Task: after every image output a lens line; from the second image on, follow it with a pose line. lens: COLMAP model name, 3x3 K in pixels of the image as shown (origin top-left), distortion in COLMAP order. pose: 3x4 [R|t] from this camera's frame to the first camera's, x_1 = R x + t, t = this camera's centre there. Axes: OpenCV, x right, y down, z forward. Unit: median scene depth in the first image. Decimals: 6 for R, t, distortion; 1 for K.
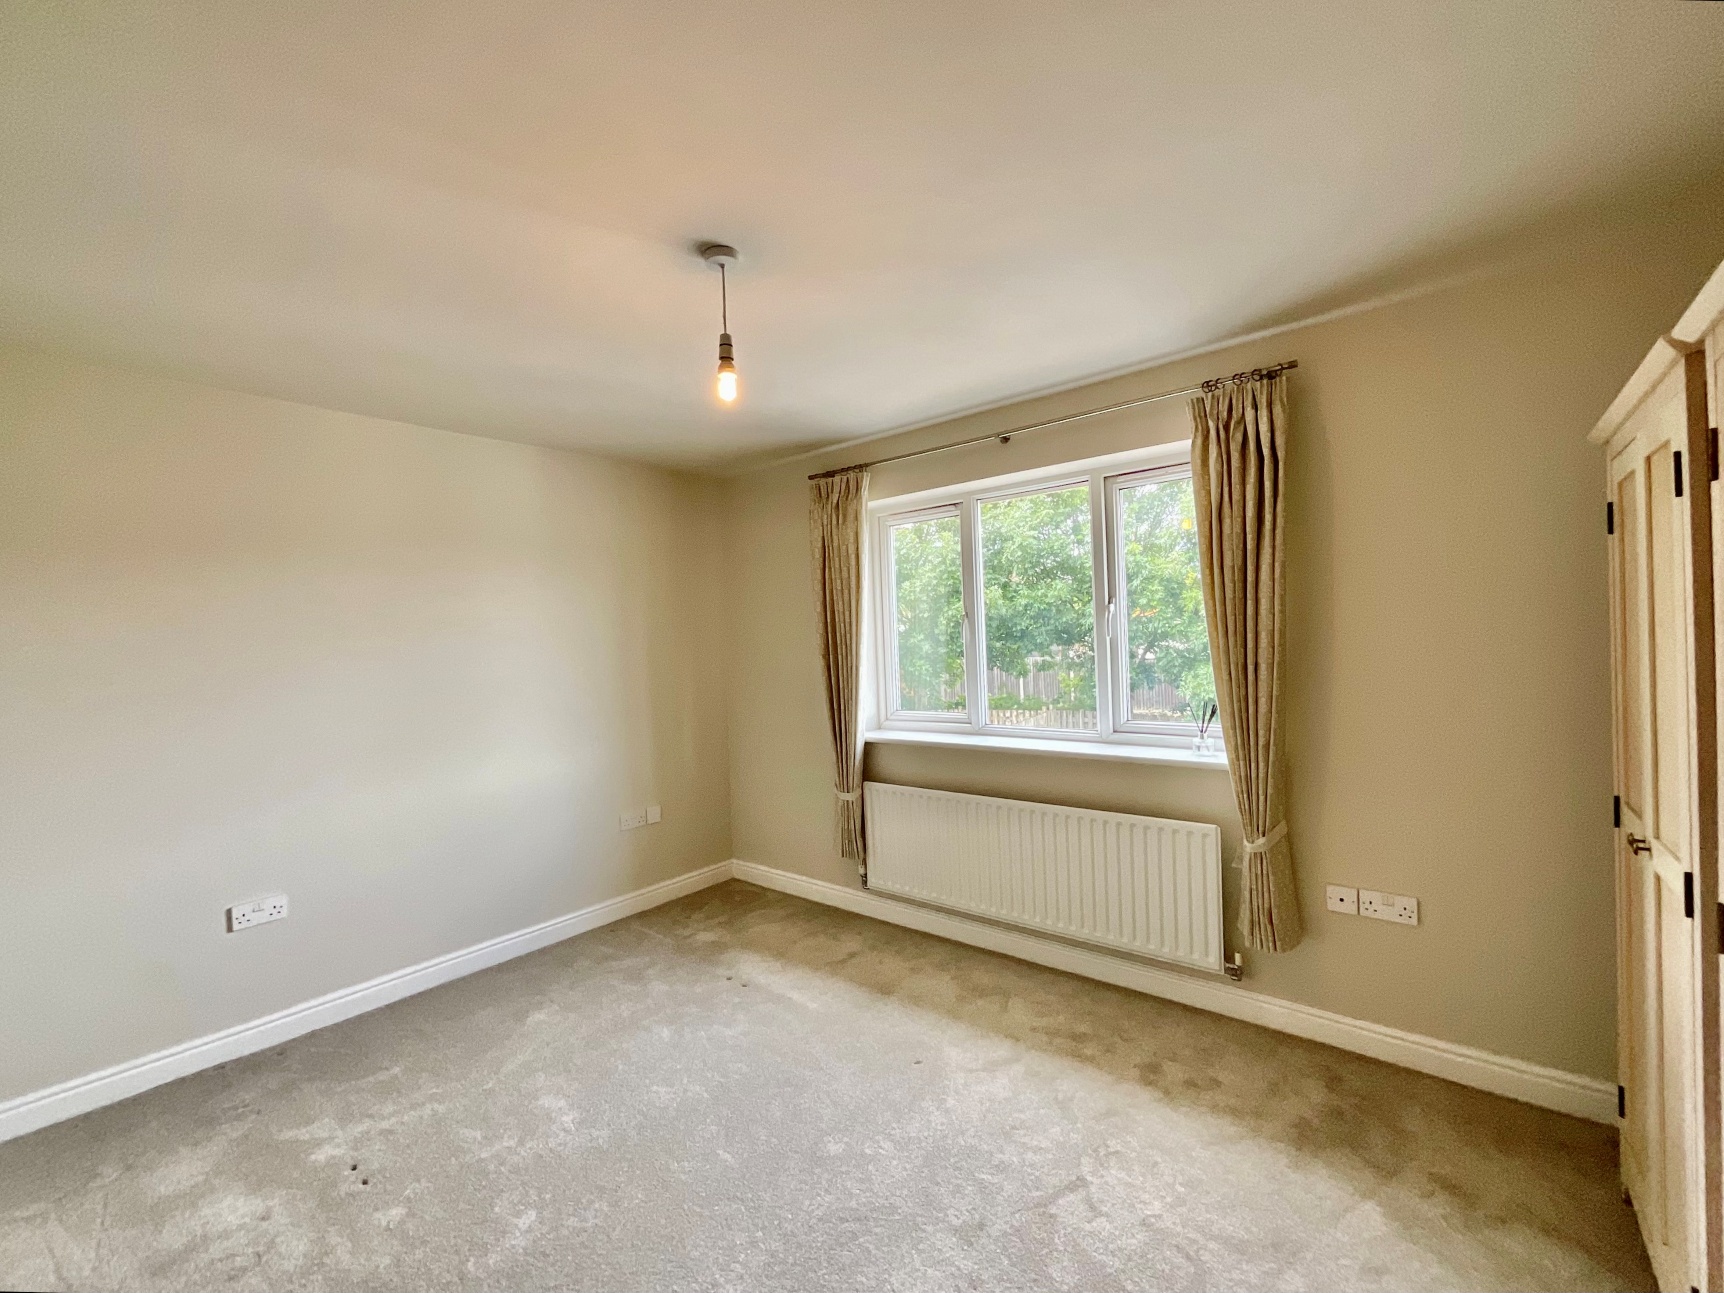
lens RADIAL K [[713.0, 0, 862.0], [0, 713.0, 646.5], [0, 0, 1]] dist [-0.014098, 0.000426]
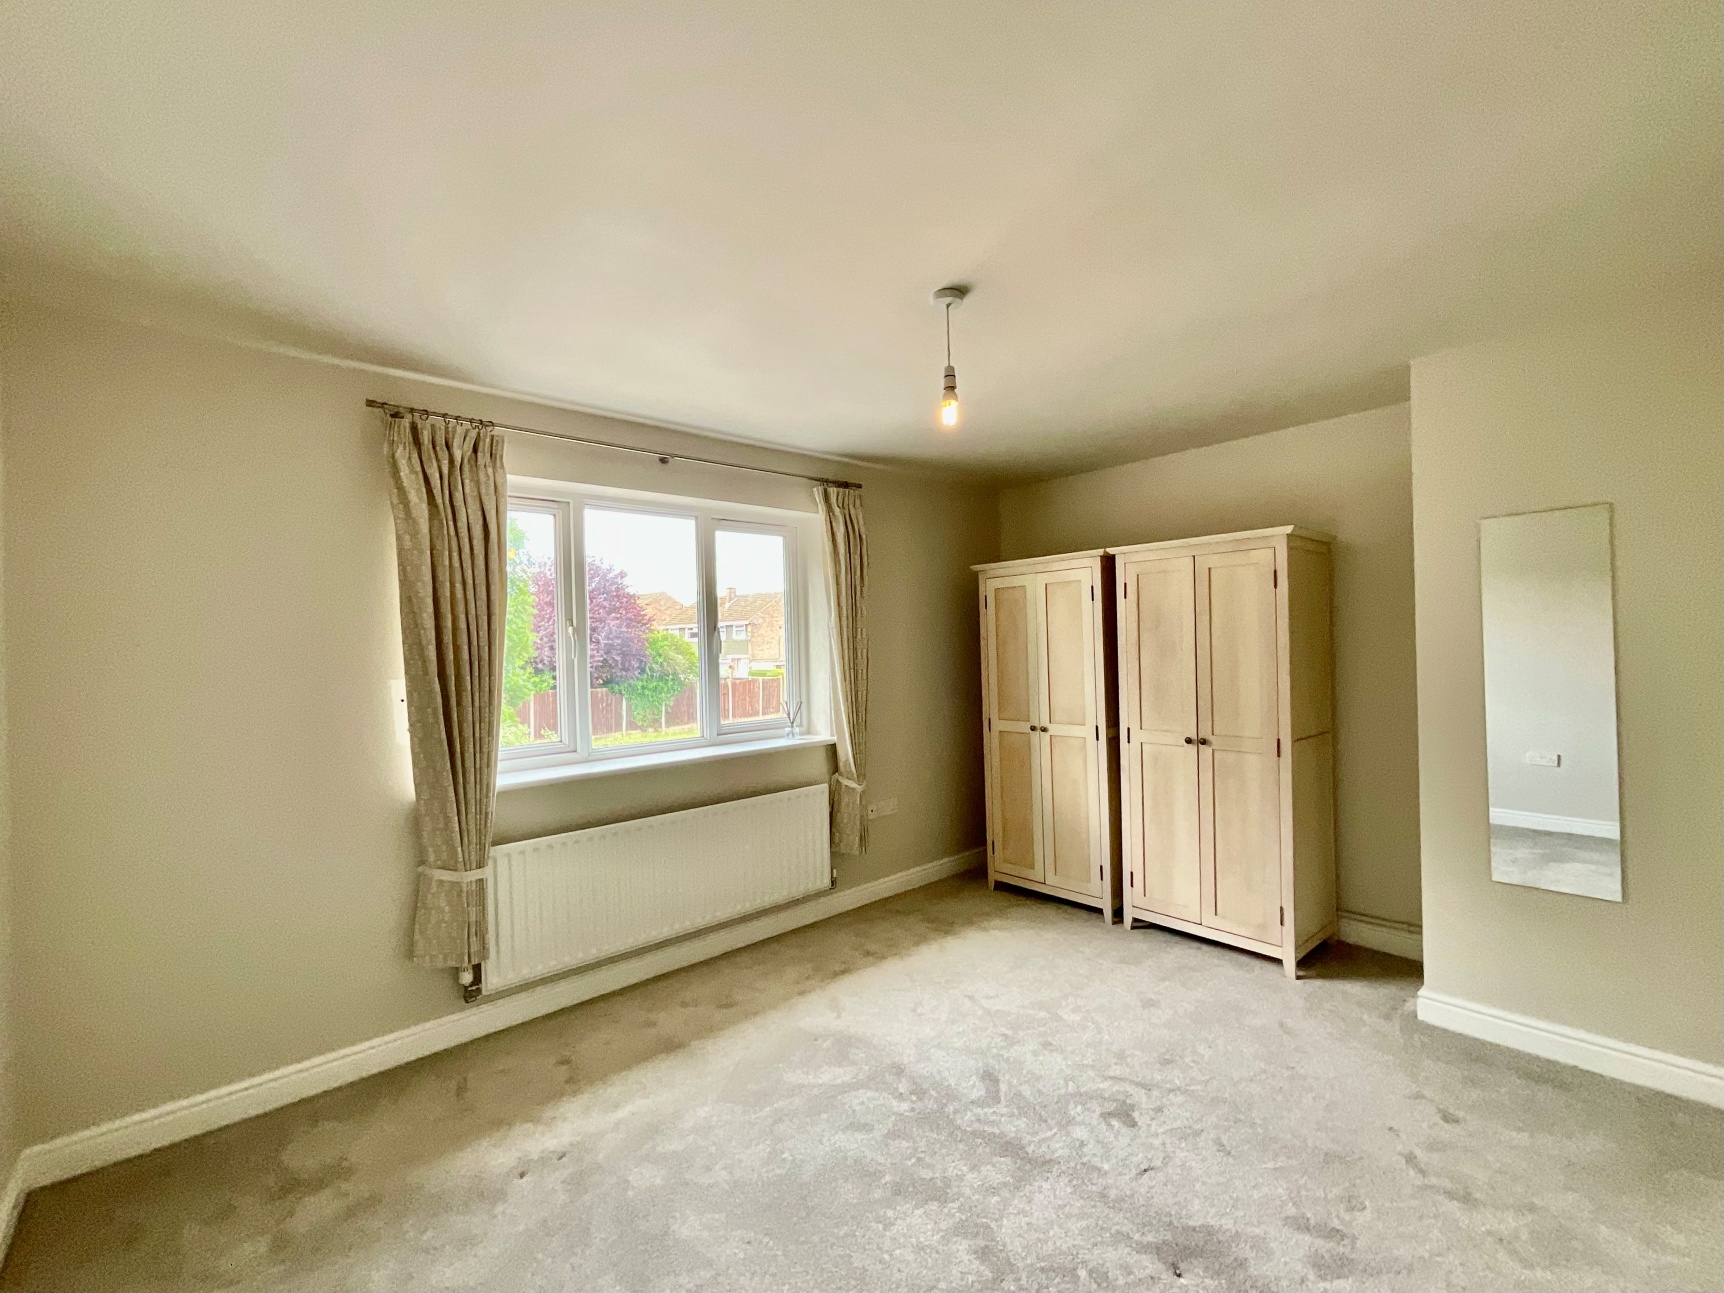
lens RADIAL K [[713.0, 0, 862.0], [0, 713.0, 646.5], [0, 0, 1]] dist [-0.014098, 0.000426]
pose [[0.158674, 0.033966, 0.986747, -0.901778], [0.033147, 0.998661, -0.039706, 0.033360], [-0.986774, 0.039008, 0.157336, 0.673255]]
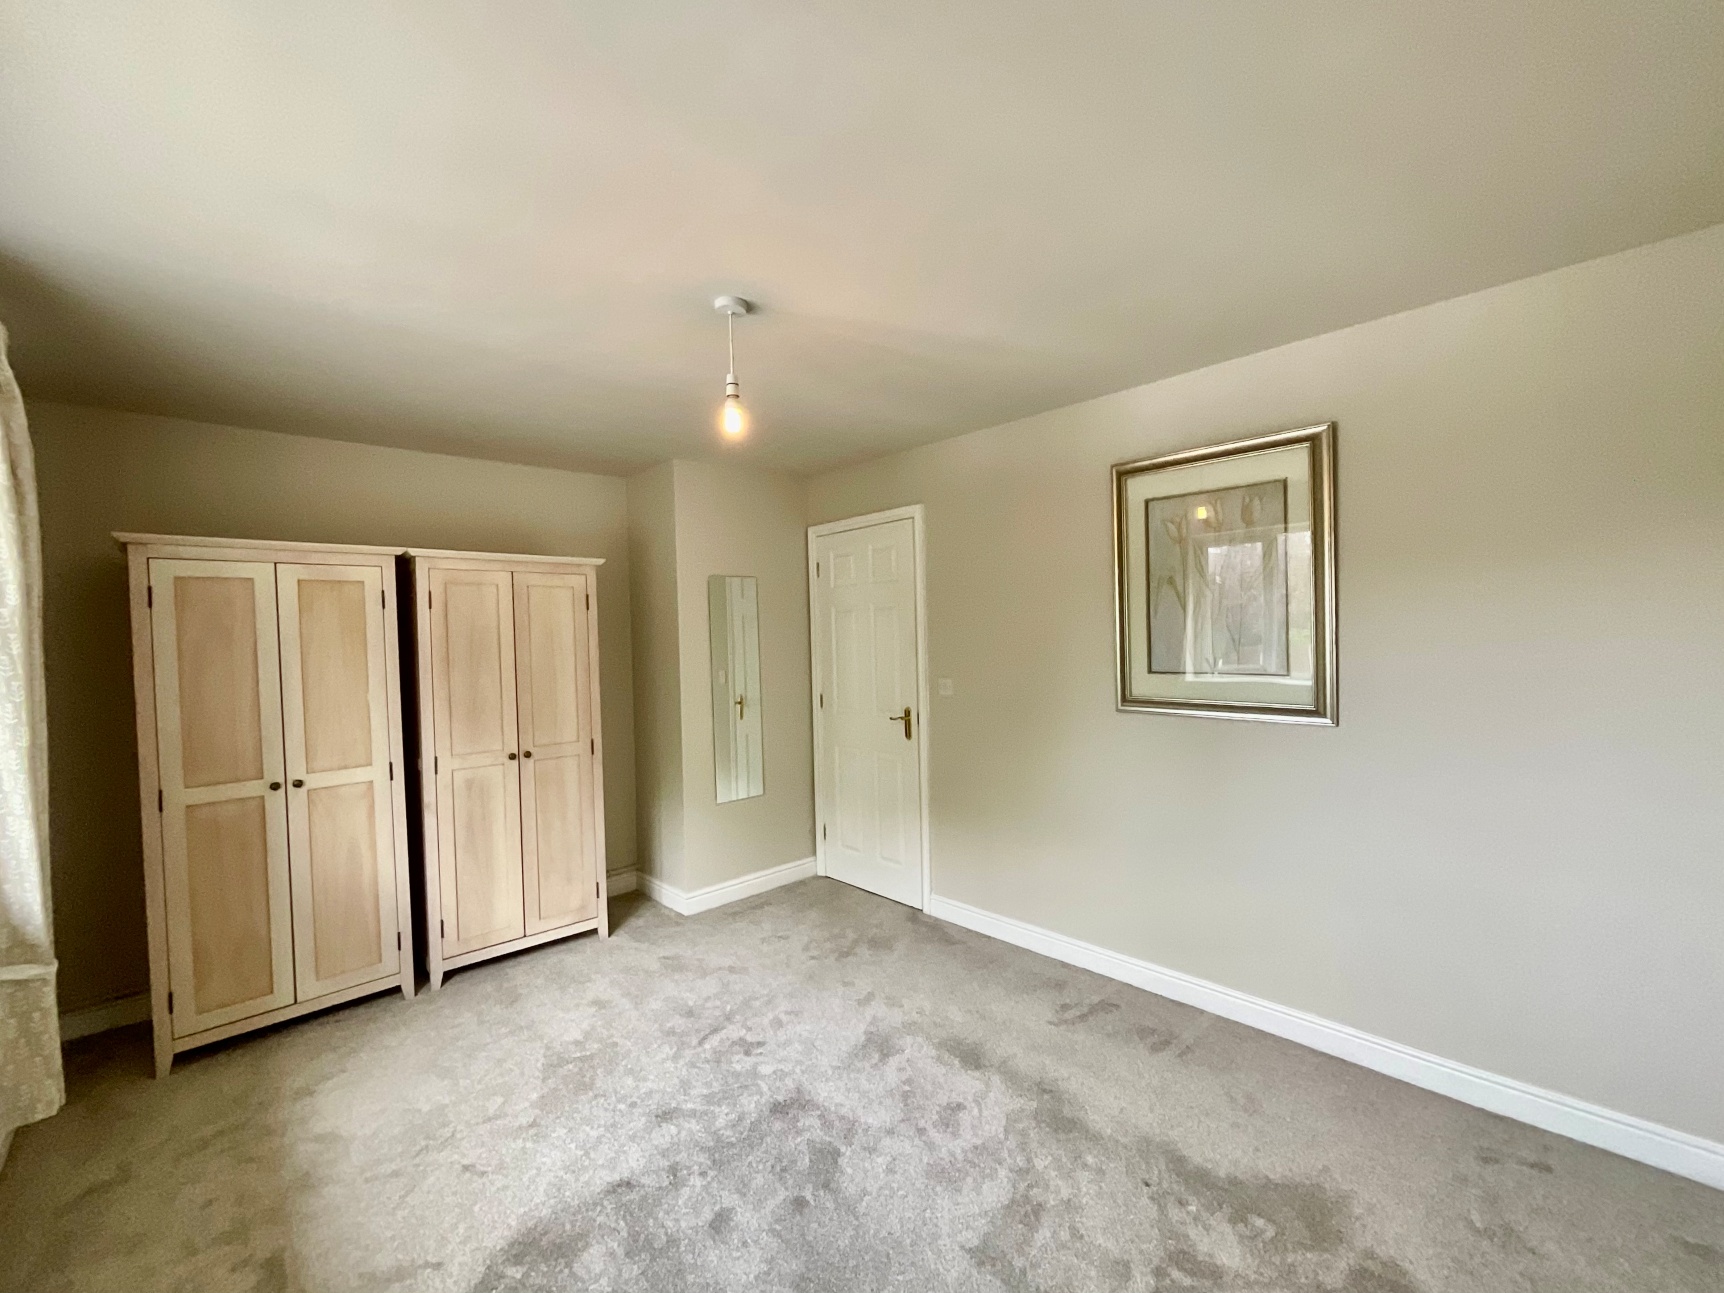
lens RADIAL K [[713.0, 0, 862.0], [0, 713.0, 646.5], [0, 0, 1]] dist [-0.014098, 0.000426]
pose [[-0.987702, 0.063192, 0.143008, -0.370431], [0.067045, 0.997501, 0.022283, -0.010611], [-0.141242, 0.031597, -0.989471, 1.441096]]
